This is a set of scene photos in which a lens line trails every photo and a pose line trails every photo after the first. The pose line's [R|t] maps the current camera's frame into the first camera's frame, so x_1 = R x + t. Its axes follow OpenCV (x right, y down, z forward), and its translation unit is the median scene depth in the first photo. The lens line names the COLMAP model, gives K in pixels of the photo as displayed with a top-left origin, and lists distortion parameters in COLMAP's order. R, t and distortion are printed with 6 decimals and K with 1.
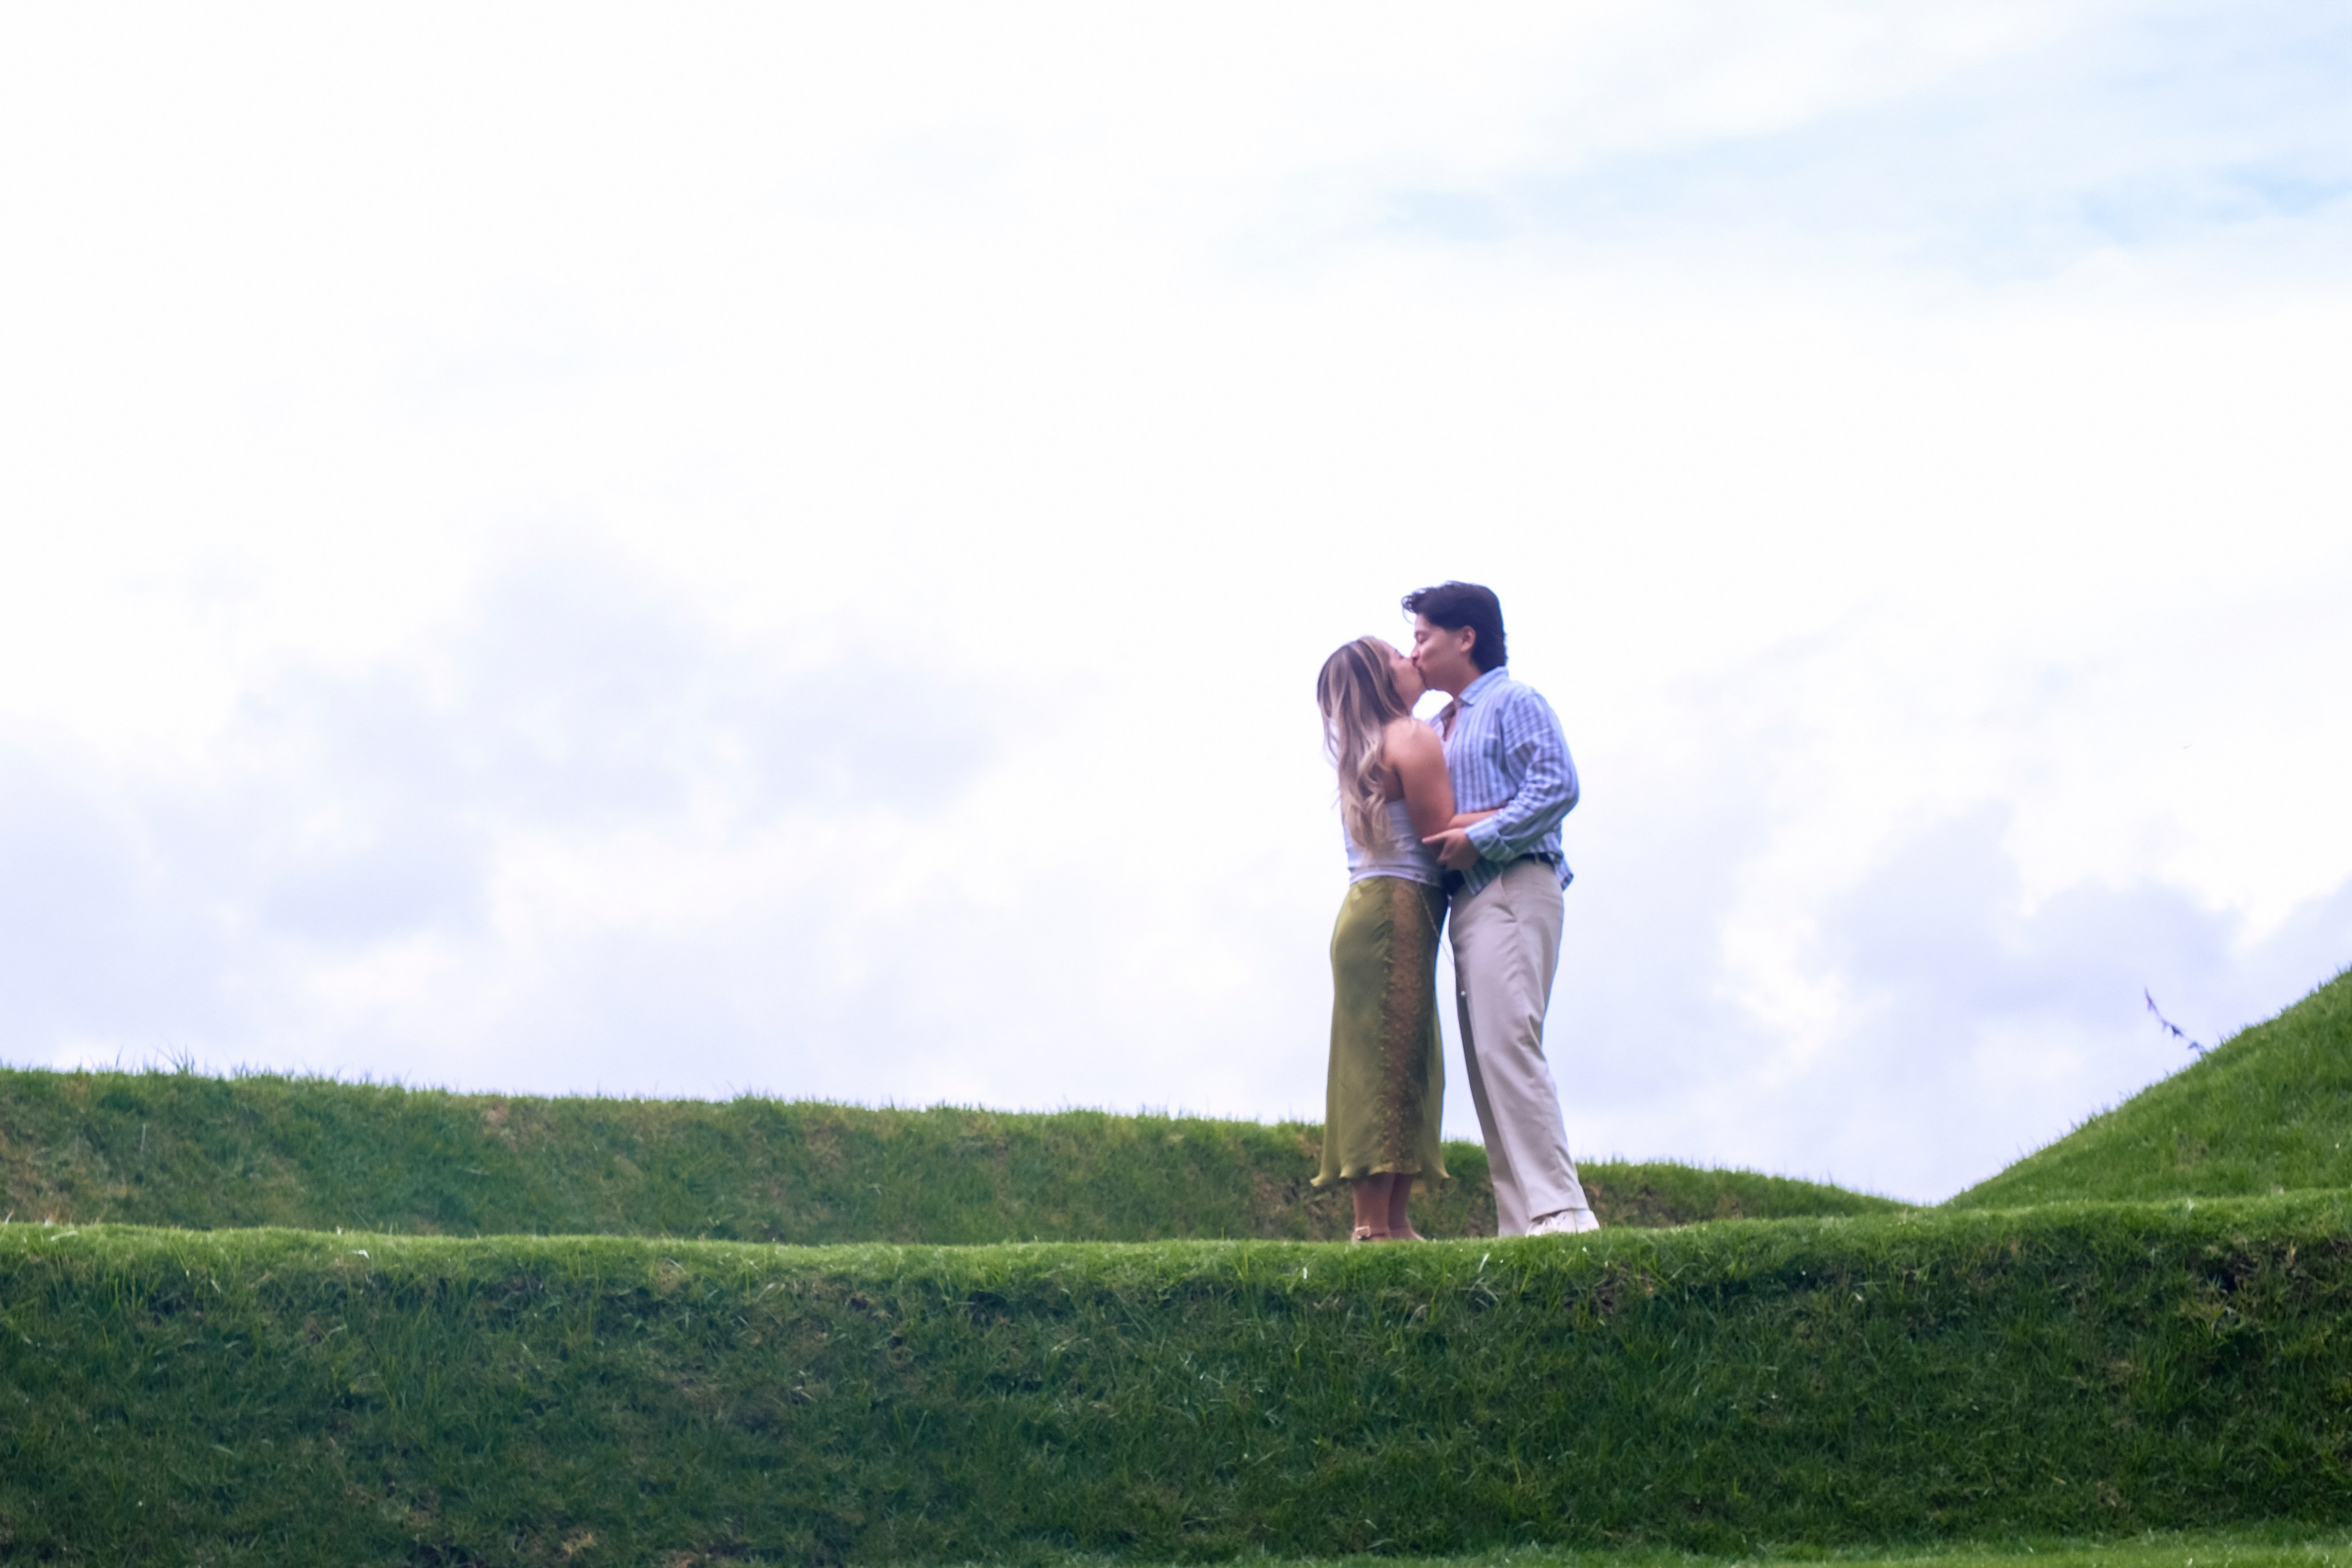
lens RADIAL K [[4525.6, 0, 1171.0], [0, 4525.6, 782.7], [0, 0, 1]] dist [-0.130156, 0.000000]
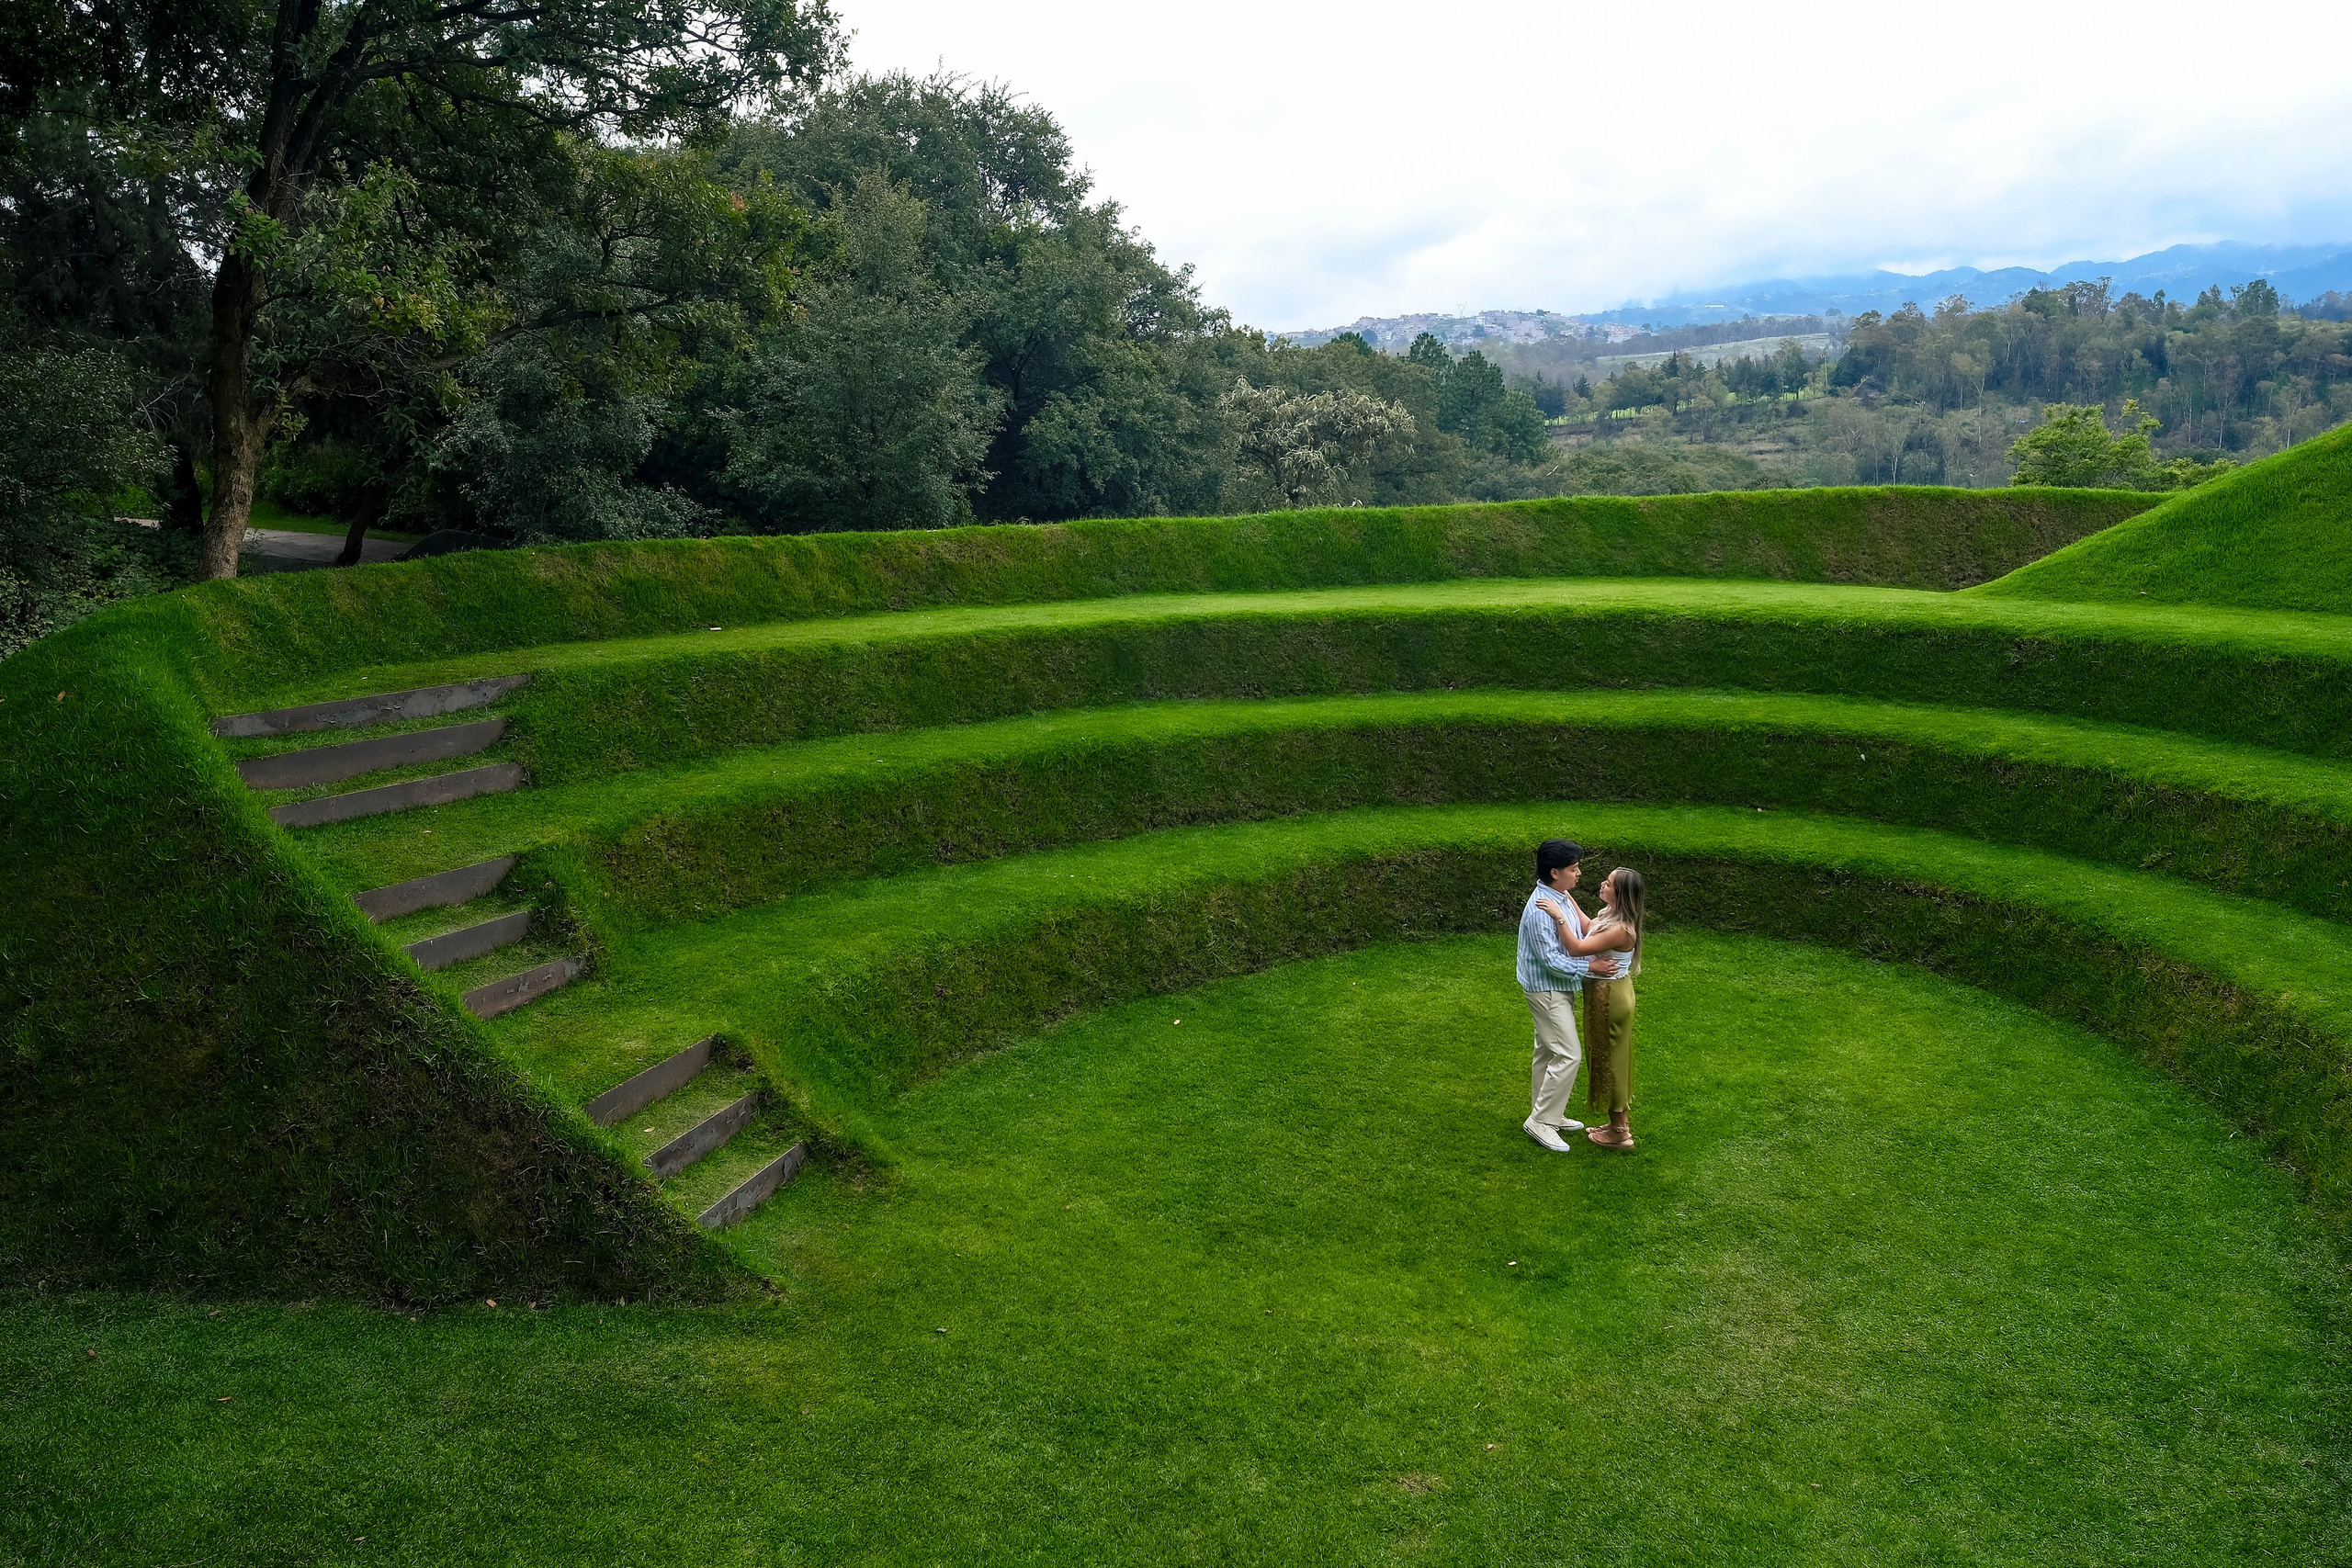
lens RADIAL K [[1773.3, 0, 1170.1], [0, 1773.3, 761.2], [0, 0, 1]] dist [-0.013765, 0.004143]
pose [[0.896189, 0.092437, -0.433937, 0.245902], [0.071920, 0.934853, 0.347674, -0.415425], [0.437805, -0.342790, 0.831157, -0.751407]]
